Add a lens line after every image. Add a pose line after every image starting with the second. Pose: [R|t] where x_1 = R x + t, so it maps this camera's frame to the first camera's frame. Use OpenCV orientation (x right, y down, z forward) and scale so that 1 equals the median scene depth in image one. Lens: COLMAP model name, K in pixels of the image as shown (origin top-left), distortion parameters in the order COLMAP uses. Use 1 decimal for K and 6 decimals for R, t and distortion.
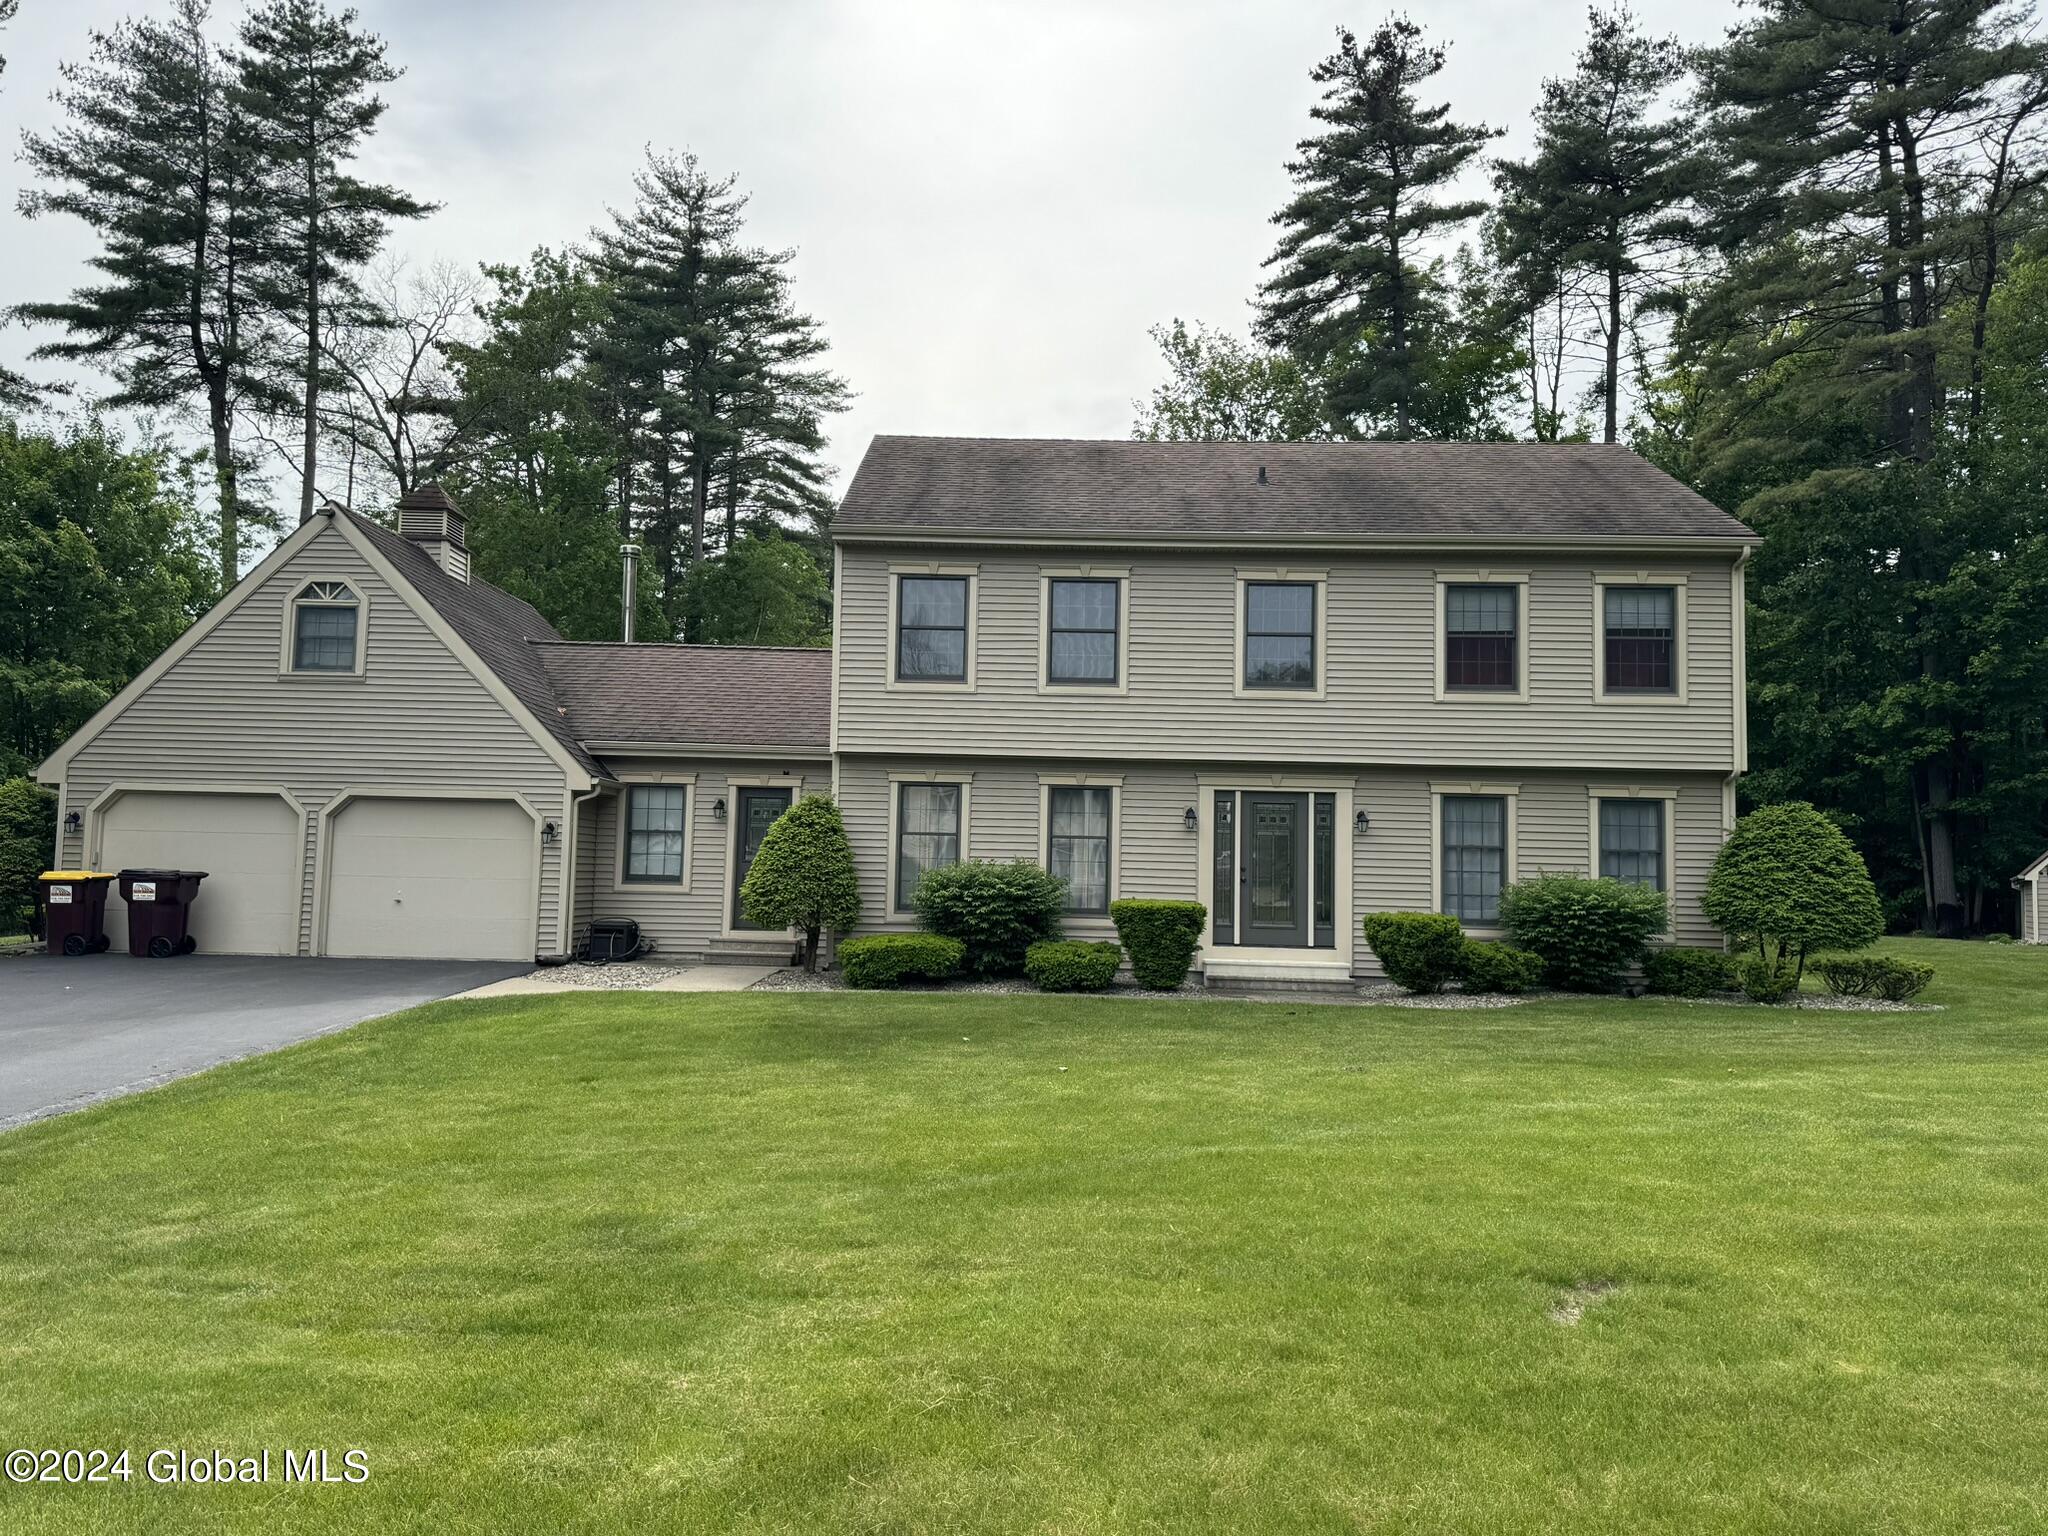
lens RADIAL K [[1439.1, 0, 1023.2], [0, 1439.1, 762.8], [0, 0, 1]] dist [0.062299, -0.082295]
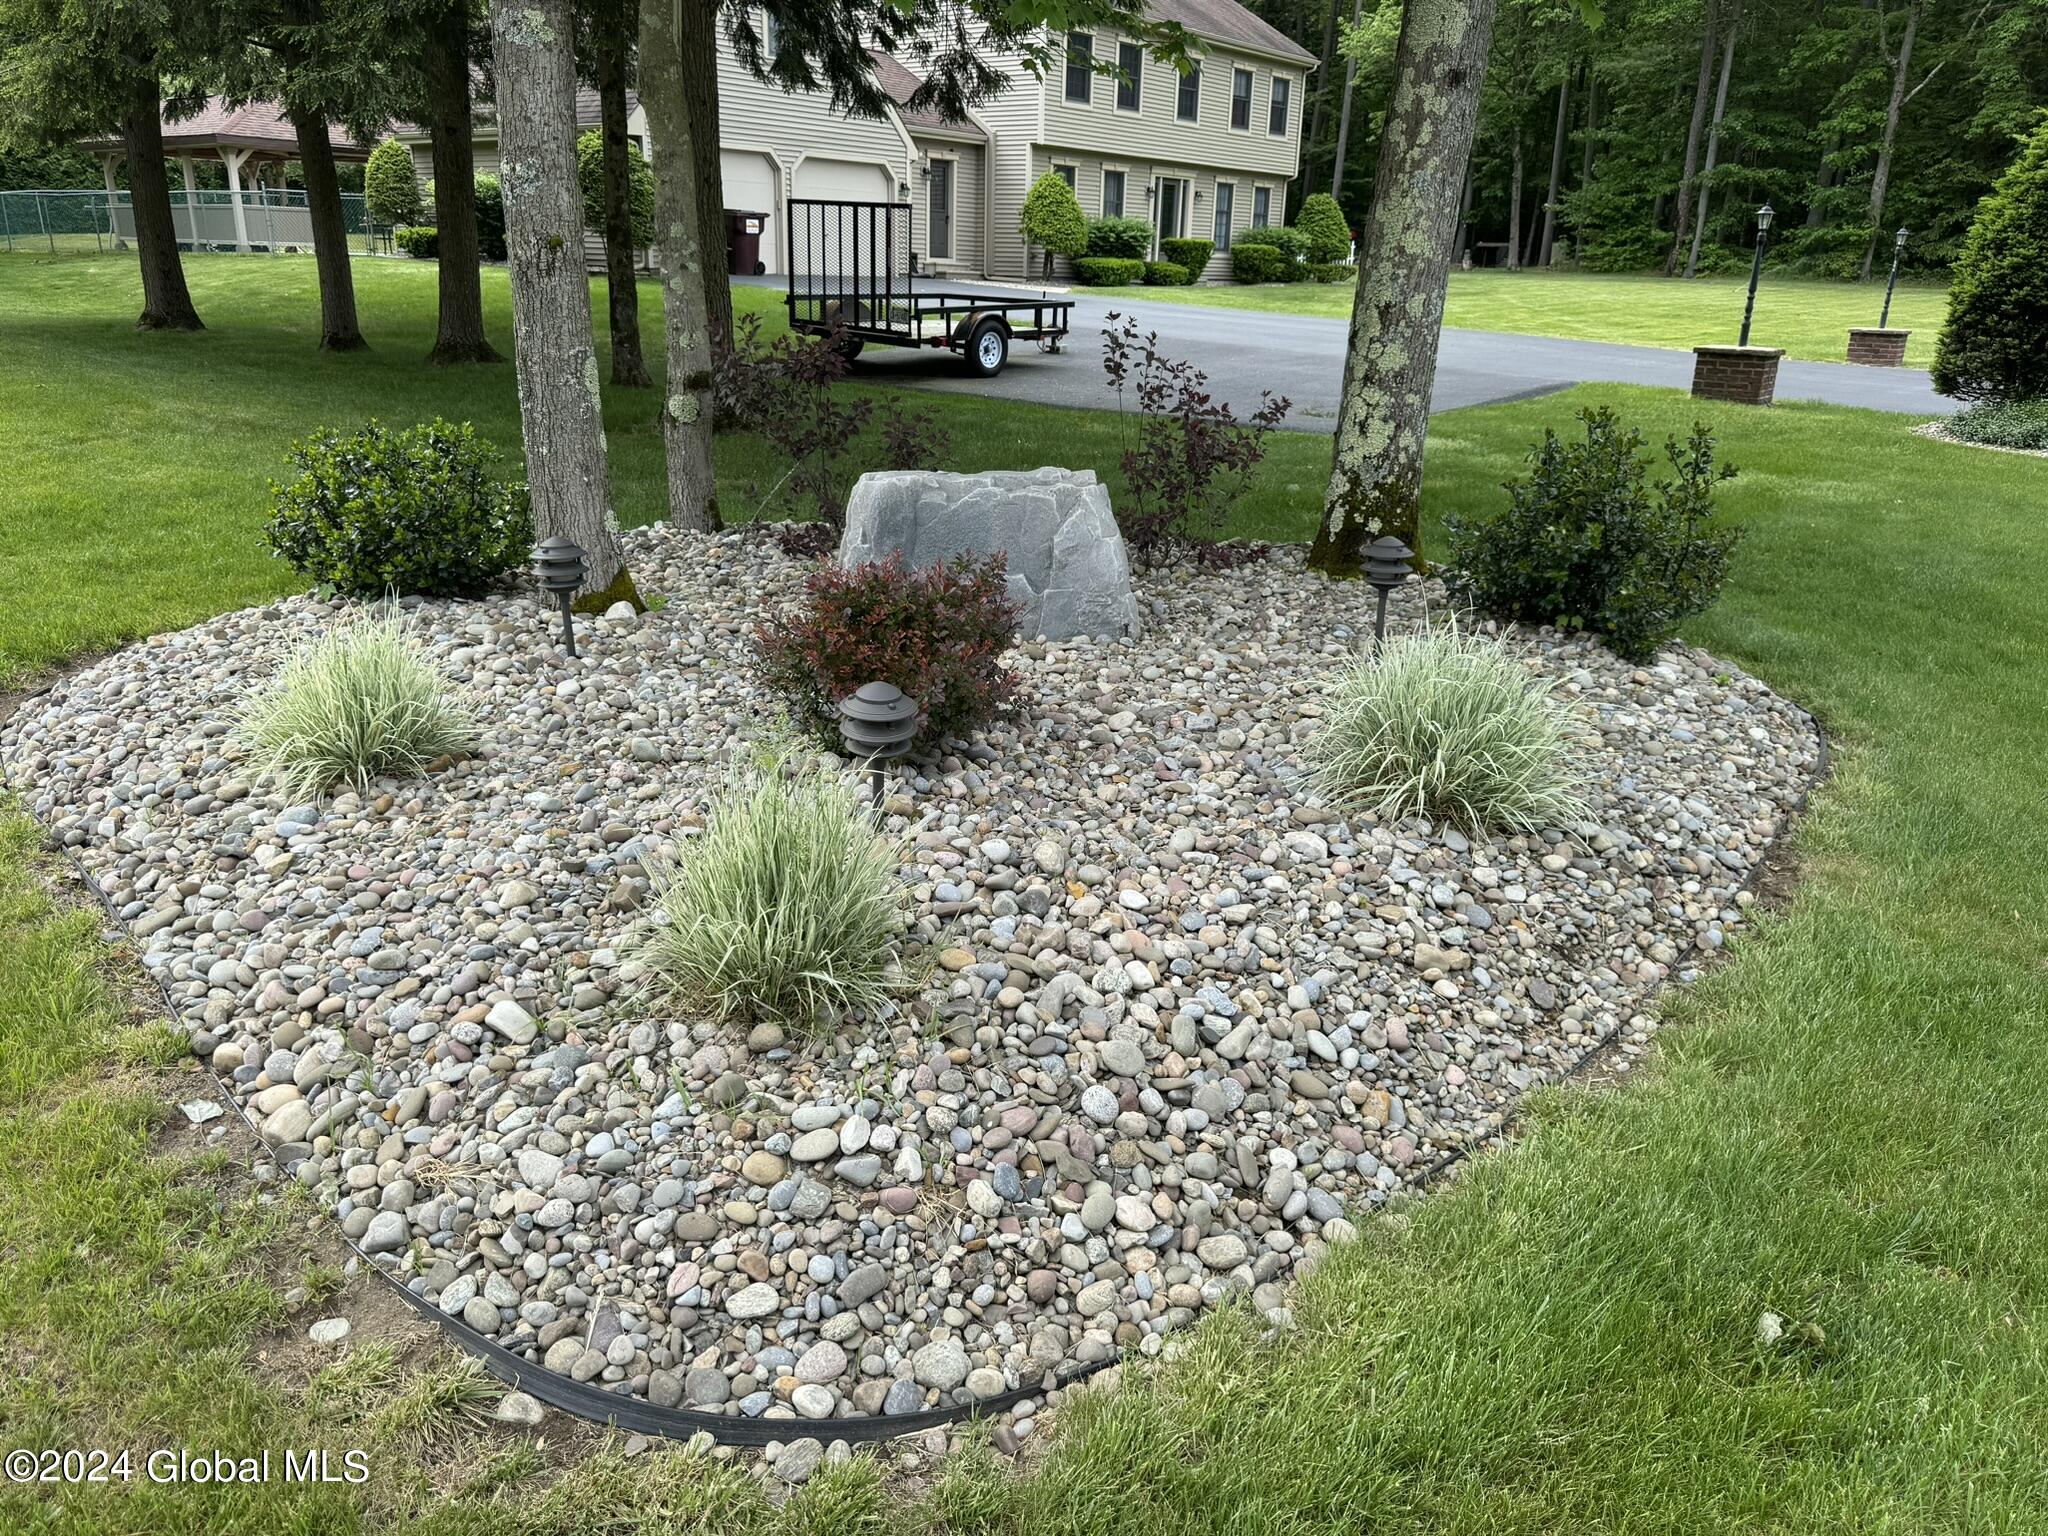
lens RADIAL K [[1425.8, 0, 1021.8], [0, 1425.8, 771.2], [0, 0, 1]] dist [0.108539, -0.208568]
pose [[0.607543, -0.270954, 0.746643, -1.553144], [-0.076469, 0.915698, 0.394526, -0.000524], [-0.790597, -0.296786, 0.535606, -0.109352]]
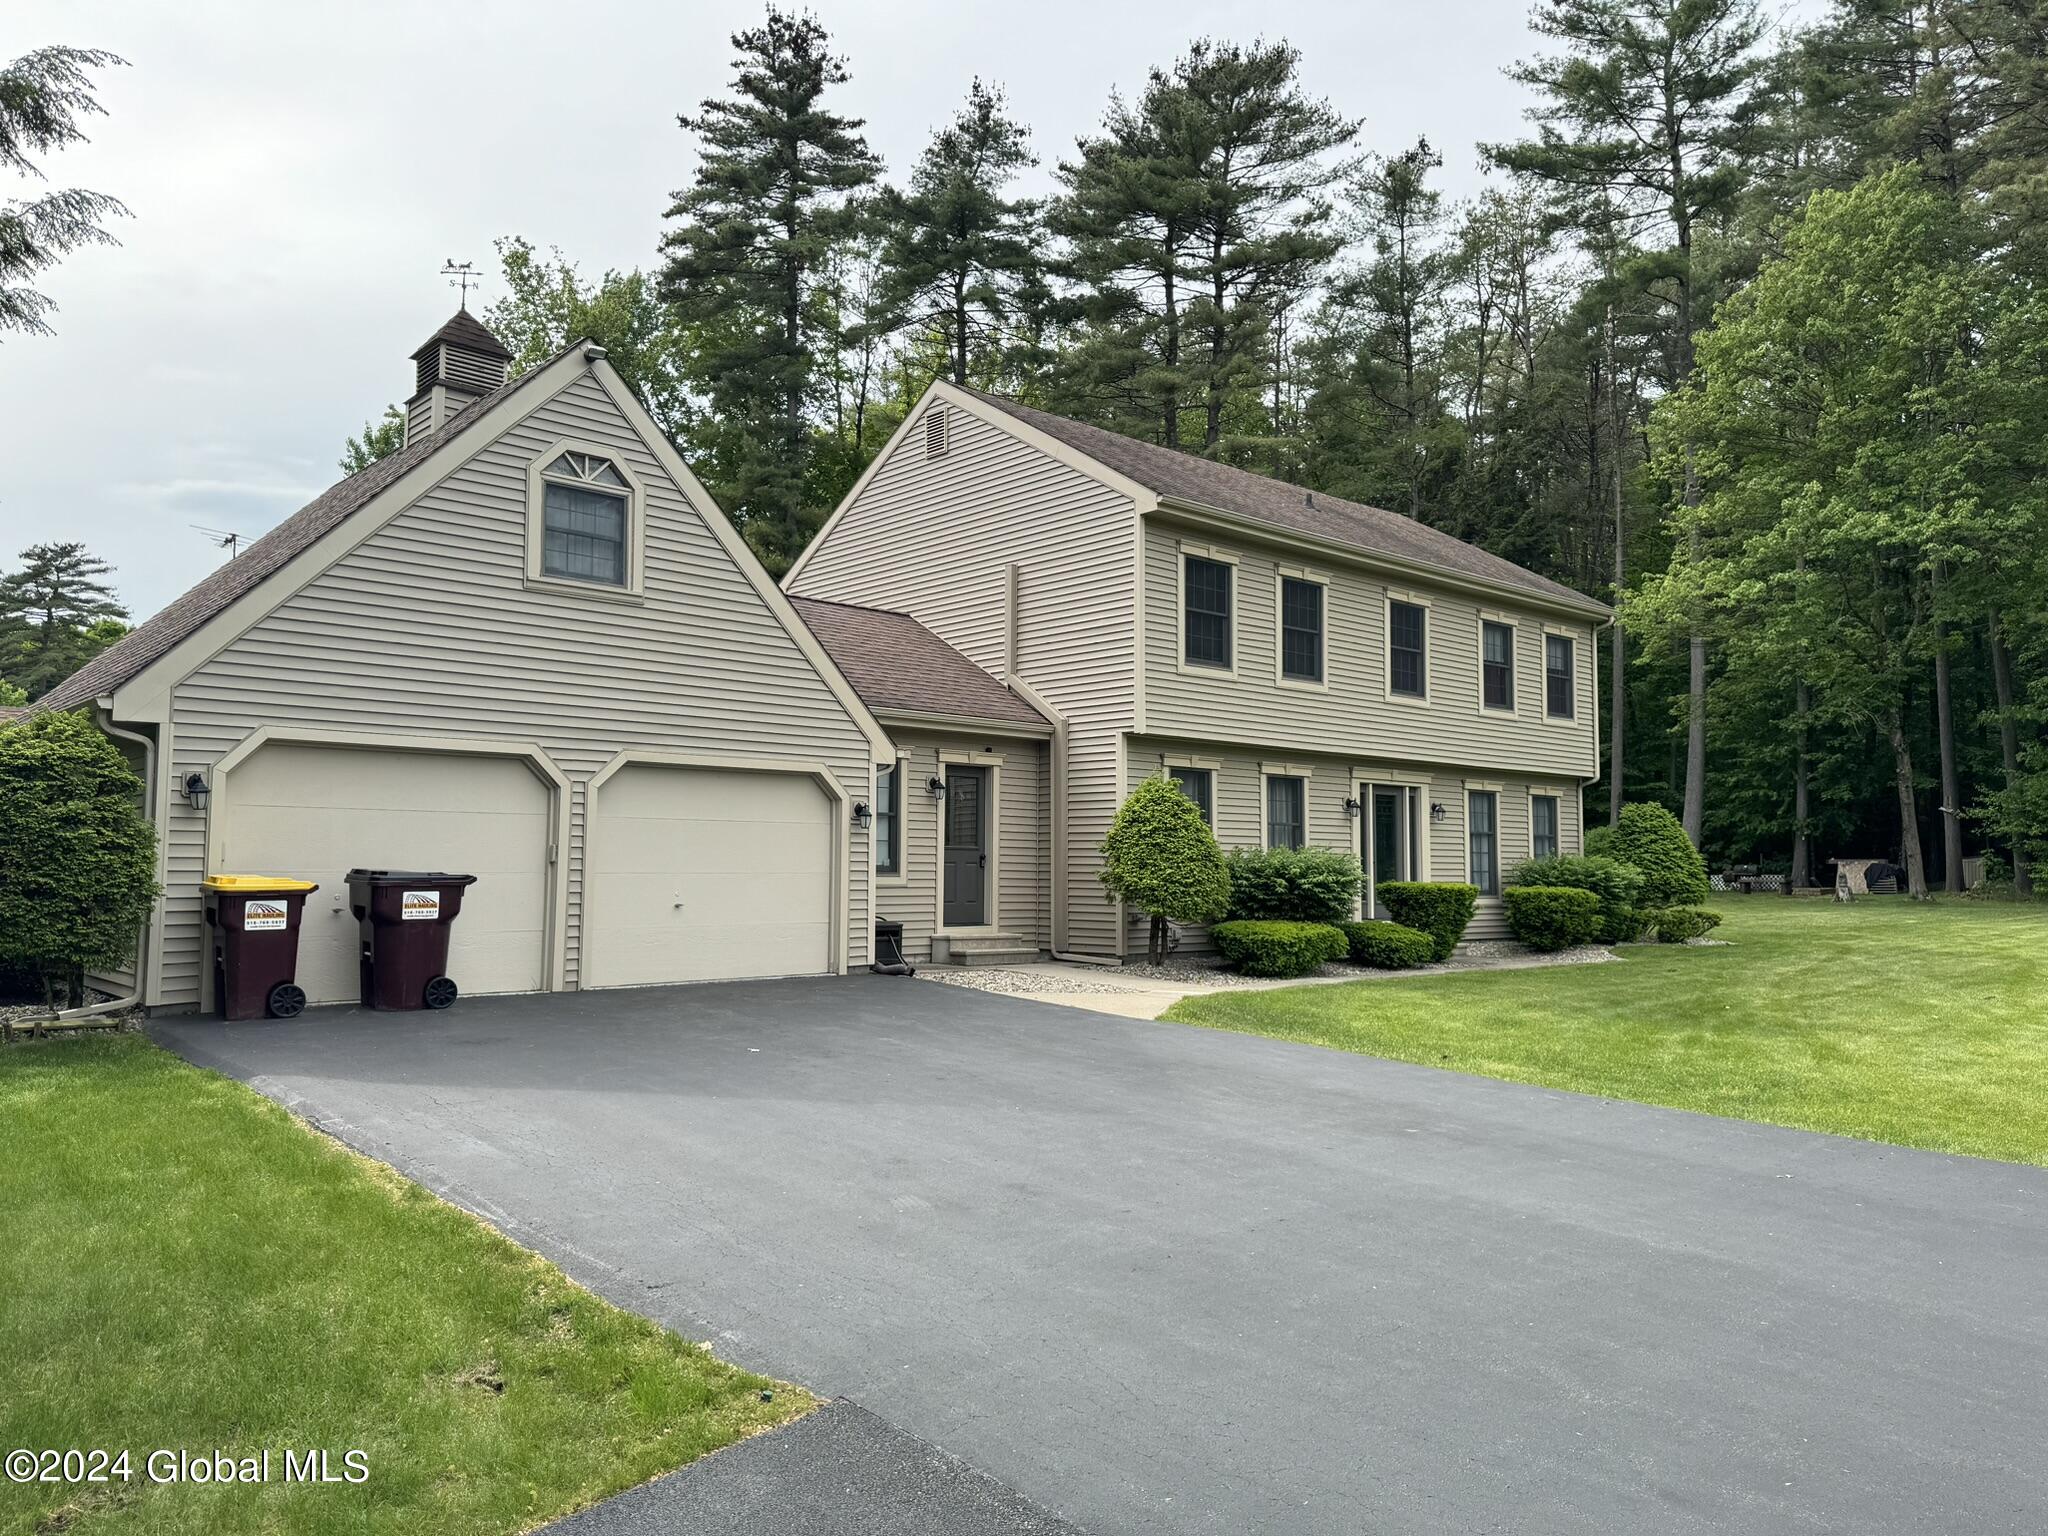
lens RADIAL K [[1439.1, 0, 1023.2], [0, 1439.1, 762.8], [0, 0, 1]] dist [0.062299, -0.082295]
pose [[0.726921, 0.032042, 0.685974, -0.804501], [-0.044589, 0.999005, 0.000587, 0.014032], [-0.685272, -0.031014, 0.727626, 0.347962]]
